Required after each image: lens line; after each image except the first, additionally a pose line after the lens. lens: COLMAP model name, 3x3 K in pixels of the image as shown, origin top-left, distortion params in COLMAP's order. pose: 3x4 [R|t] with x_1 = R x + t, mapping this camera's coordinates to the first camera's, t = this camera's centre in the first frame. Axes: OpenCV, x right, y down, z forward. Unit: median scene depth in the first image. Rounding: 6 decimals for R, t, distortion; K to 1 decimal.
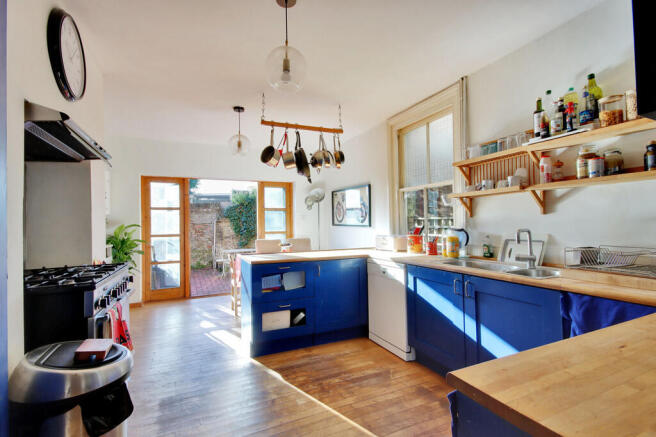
lens RADIAL K [[306.5, 0, 327.5], [0, 306.5, 219.5], [0, 0, 1]] dist [-0.003593, -0.000142]
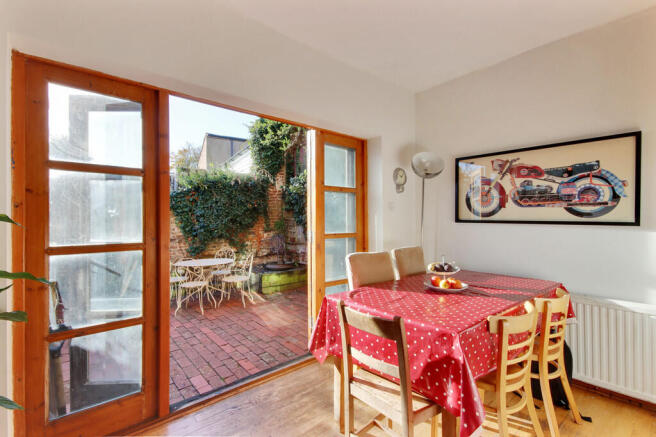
lens RADIAL K [[306.5, 0, 327.9], [0, 306.5, 217.8], [0, 0, 1]] dist [-0.003593, -0.000142]
pose [[0.961802, 0.011295, 0.273515, -0.372089], [-0.011878, 0.999929, 0.000478, 0.014878], [-0.273490, -0.003709, 0.961868, 0.596472]]
